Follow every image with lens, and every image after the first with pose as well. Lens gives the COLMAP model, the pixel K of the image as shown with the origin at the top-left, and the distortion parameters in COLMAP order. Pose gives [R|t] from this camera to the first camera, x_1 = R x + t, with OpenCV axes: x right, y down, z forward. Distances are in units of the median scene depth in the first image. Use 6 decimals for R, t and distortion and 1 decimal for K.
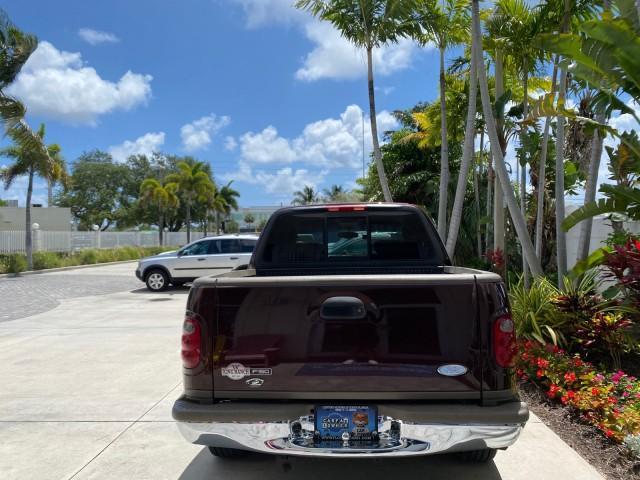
lens RADIAL K [[494.5, 0, 320.0], [0, 494.5, 240.0], [0, 0, 1]] dist [0.004037, 0.001209]
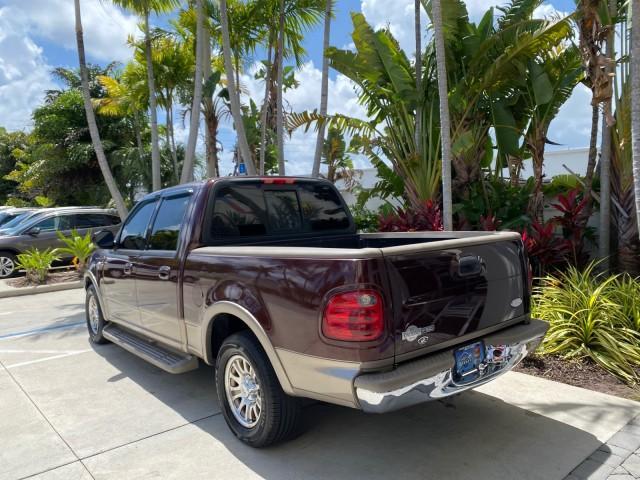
lens RADIAL K [[497.4, 0, 320.1], [0, 497.4, 236.3], [0, 0, 1]] dist [-0.000111, 0.001875]
pose [[0.729038, -0.048973, 0.682719, -0.163444], [0.020937, 0.998566, 0.049272, 0.000023], [-0.684153, -0.021627, 0.729018, 0.057093]]
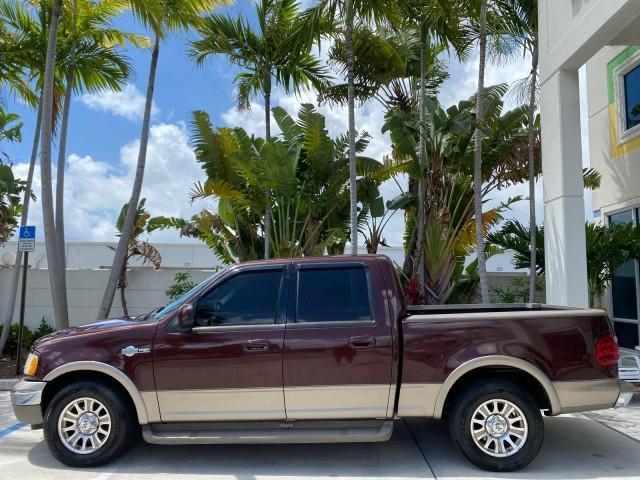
lens RADIAL K [[491.5, 0, 319.5], [0, 491.5, 237.7], [0, 0, 1]] dist [0.006972, -0.001264]
pose [[-0.034618, 0.114625, 0.992805, -0.315756], [-0.001638, 0.993393, -0.114750, 0.004910], [-0.999399, -0.005598, -0.034201, 0.337779]]
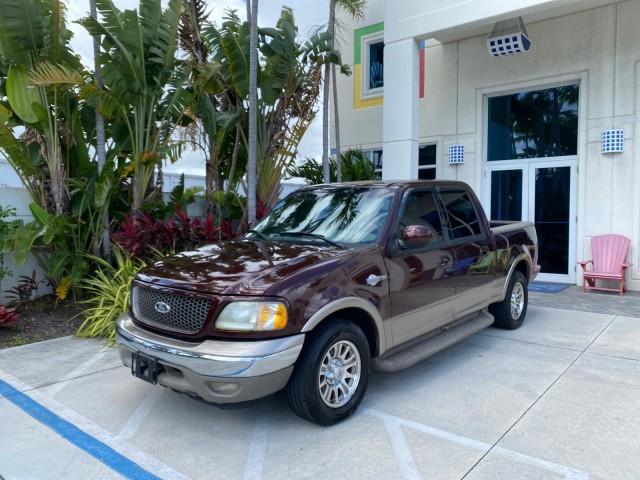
lens RADIAL K [[494.5, 0, 320.0], [0, 494.5, 240.0], [0, 0, 1]] dist [0.004037, 0.001209]
pose [[-0.803815, -0.021459, 0.594493, -0.156085], [0.012209, 0.998544, 0.052551, 0.003831], [-0.594755, 0.049499, -0.802382, 0.638975]]
